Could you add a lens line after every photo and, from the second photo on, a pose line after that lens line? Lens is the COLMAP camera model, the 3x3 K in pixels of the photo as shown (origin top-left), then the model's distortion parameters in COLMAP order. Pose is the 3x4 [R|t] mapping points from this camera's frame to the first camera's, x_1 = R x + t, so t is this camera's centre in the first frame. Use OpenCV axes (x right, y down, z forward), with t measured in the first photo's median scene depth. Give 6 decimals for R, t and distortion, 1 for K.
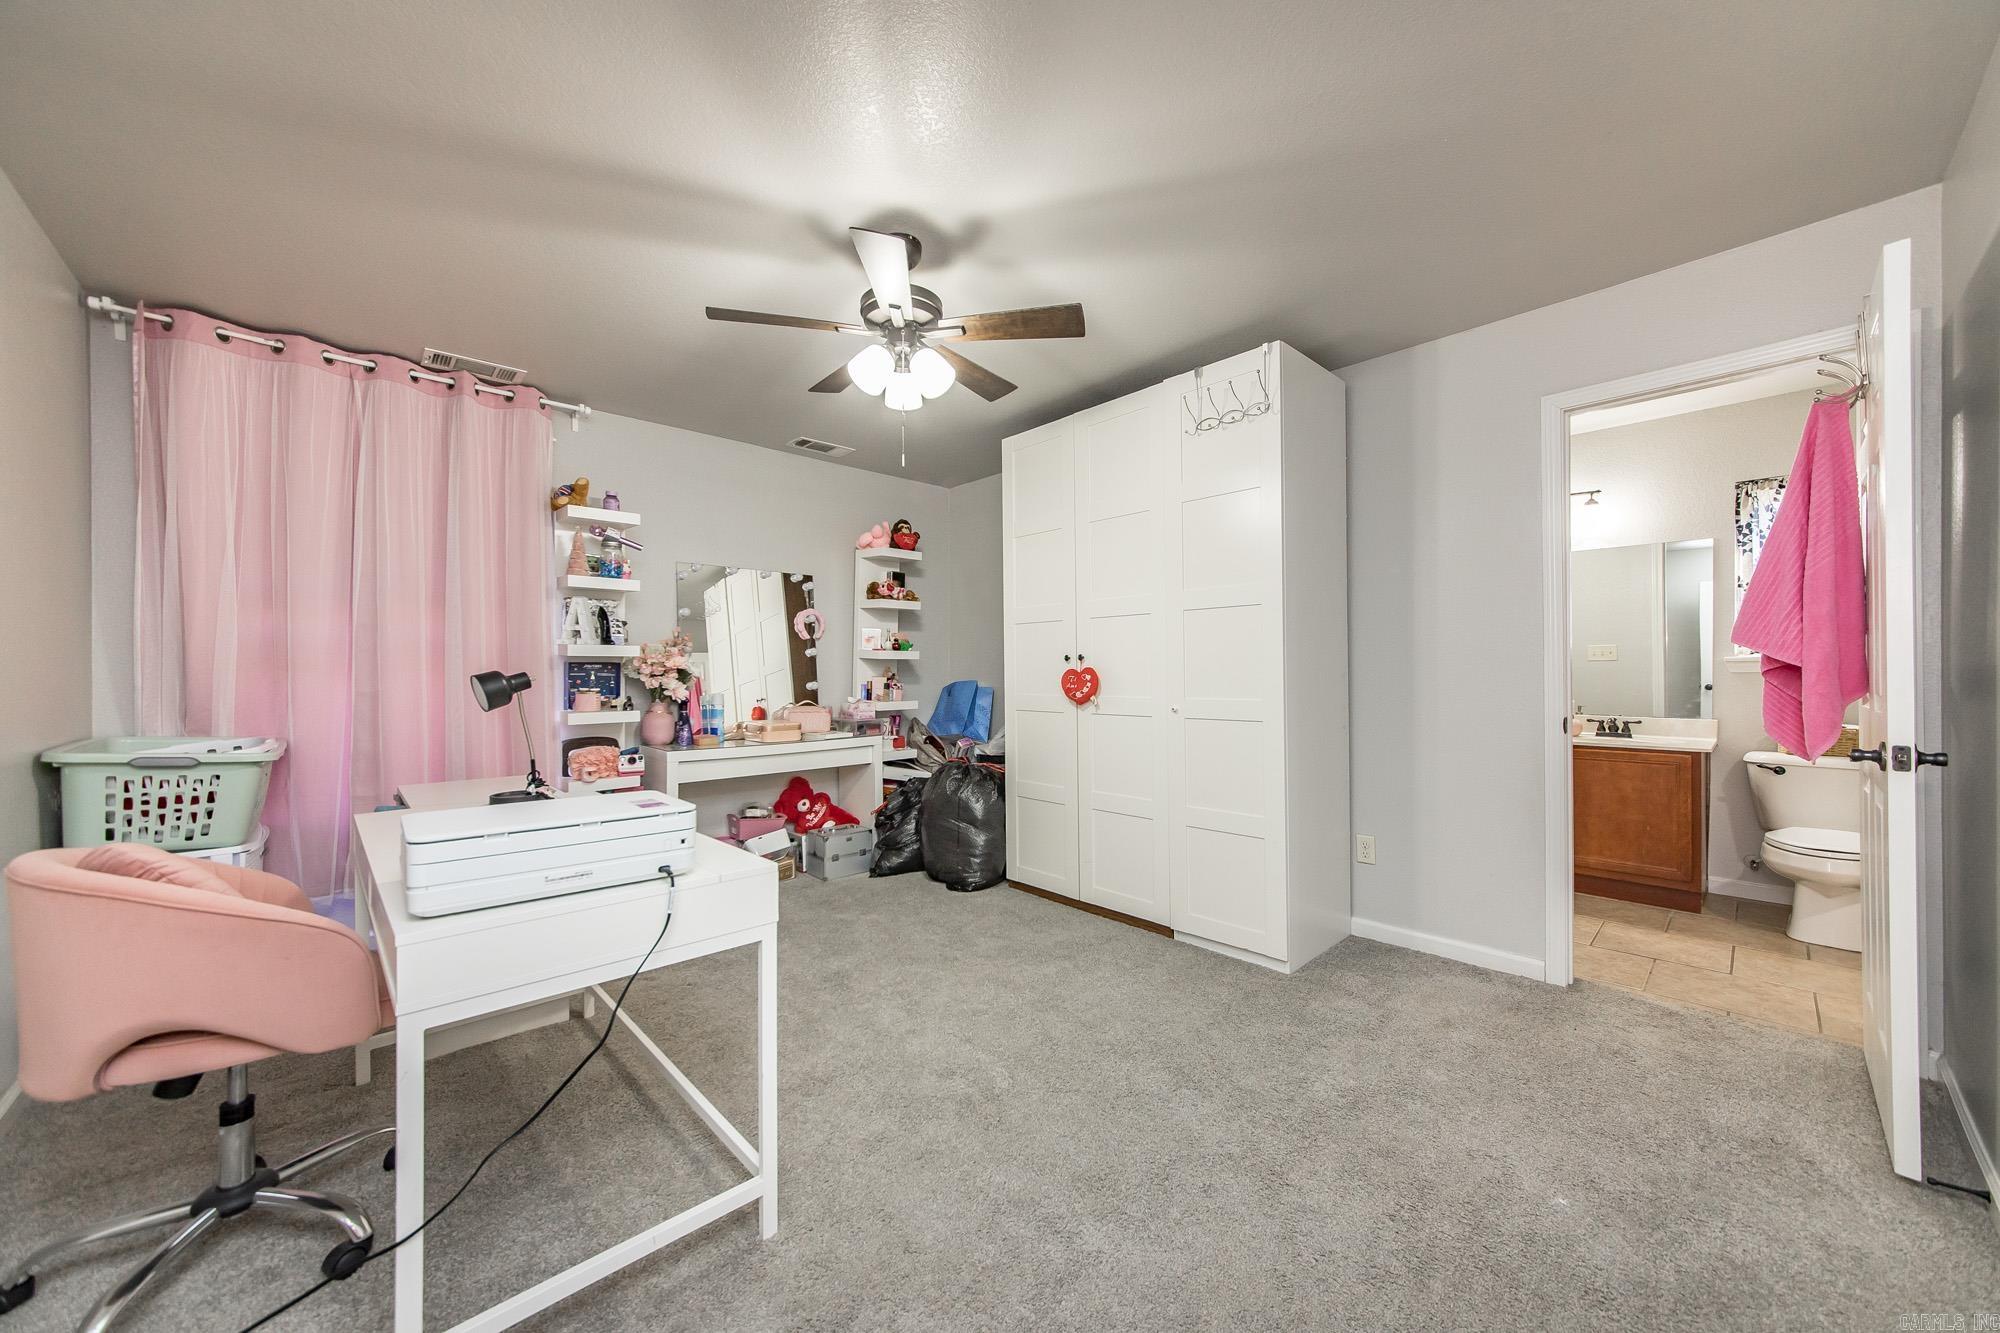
lens RADIAL K [[725.2, 0, 1008.2], [0, 725.2, 674.3], [0, 0, 1]] dist [-0.001128, 0.000349]
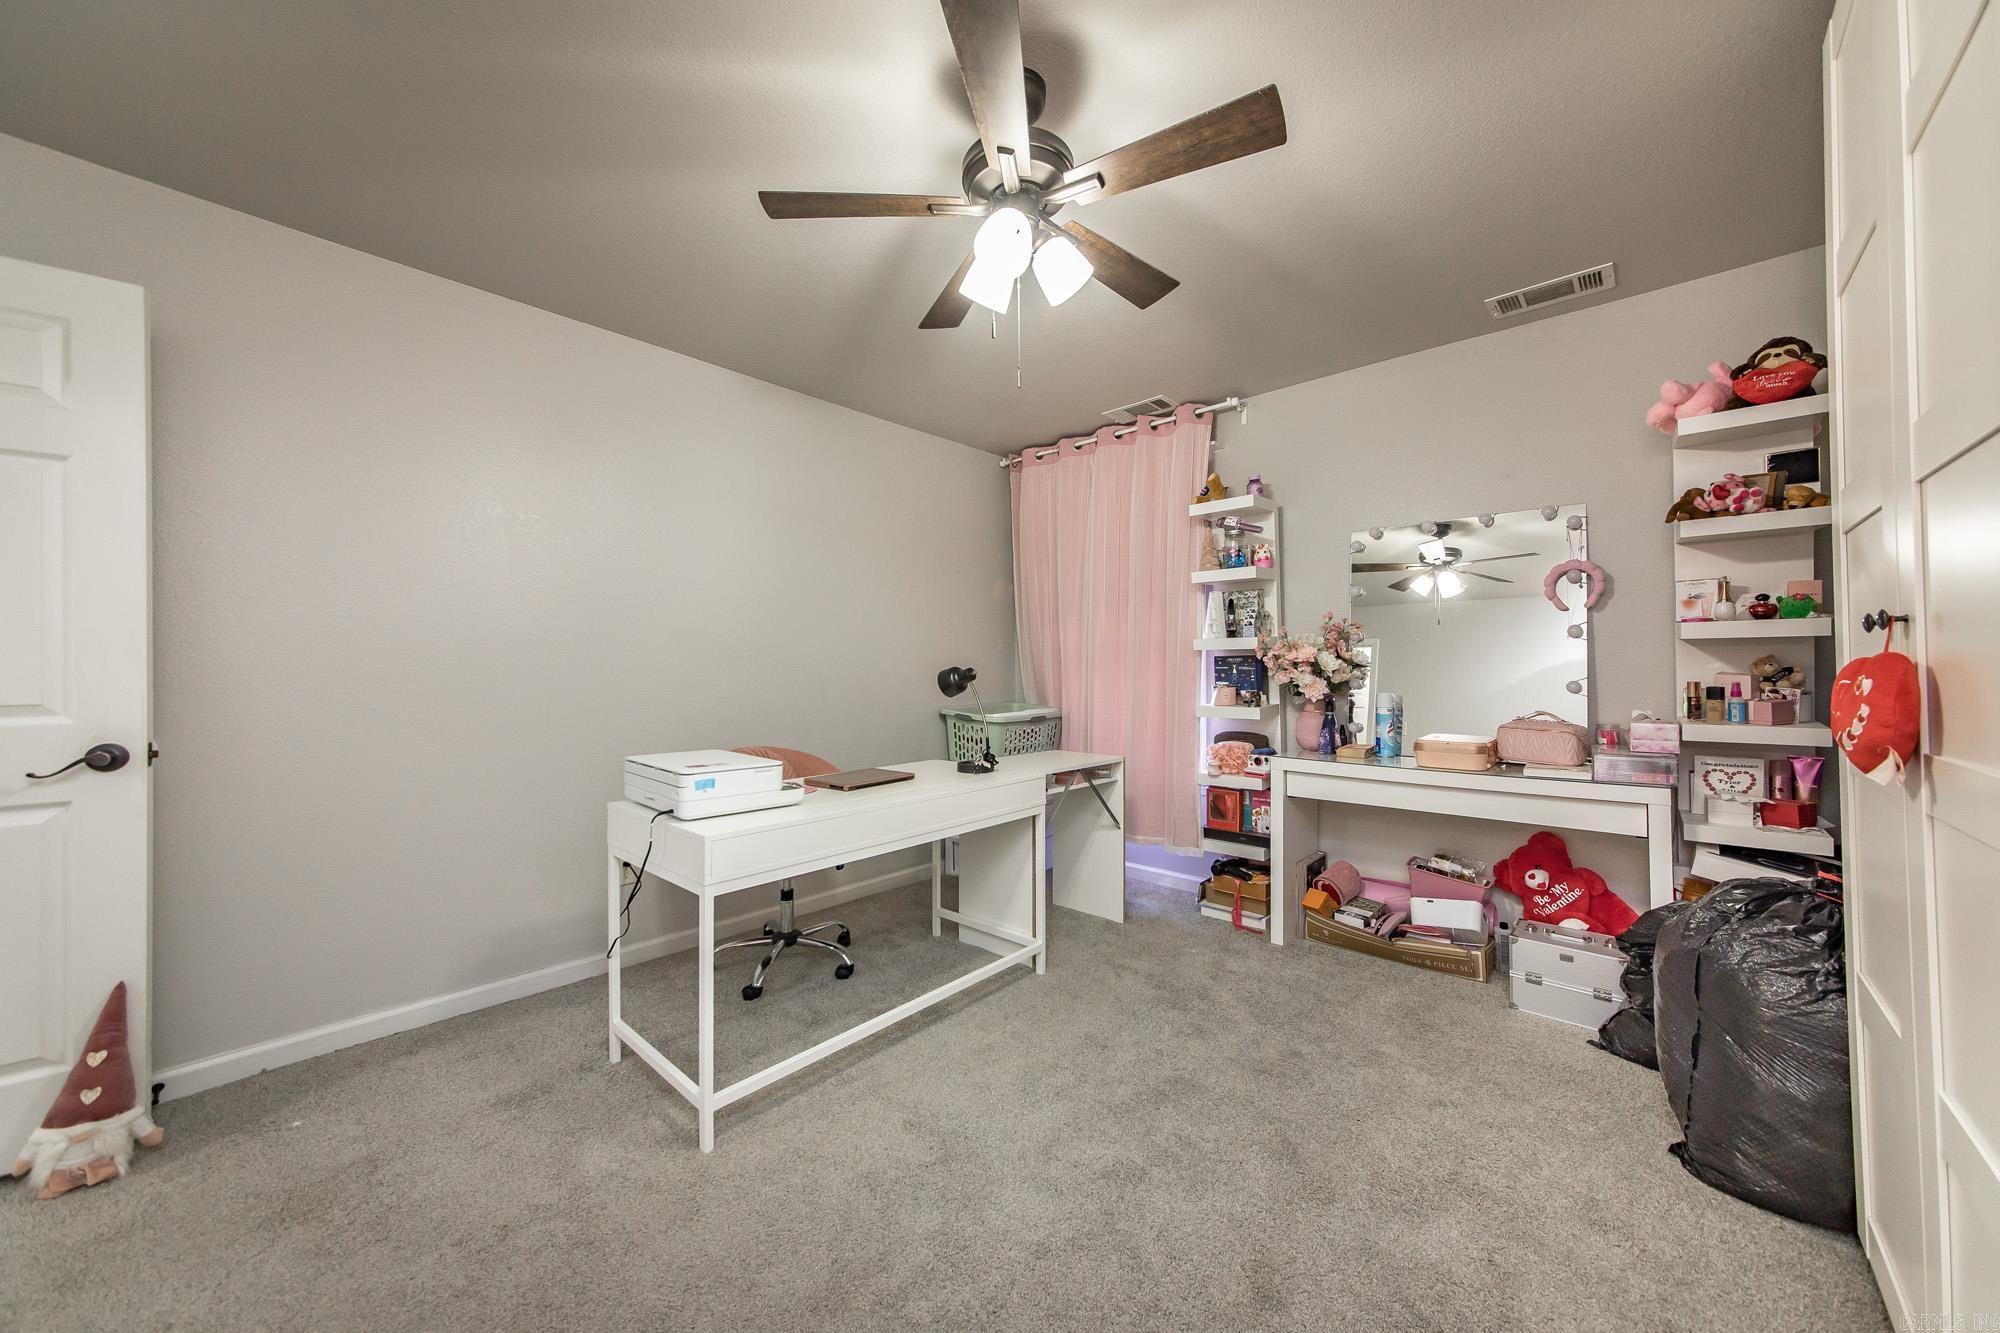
lens RADIAL K [[725.2, 0, 1005.8], [0, 725.2, 659.0], [0, 0, 1]] dist [-0.001128, 0.000349]
pose [[0.059845, -0.008359, -0.998173, 0.374825], [0.001376, 0.999965, -0.008292, -0.004132], [0.998207, -0.000877, 0.059854, 0.609662]]
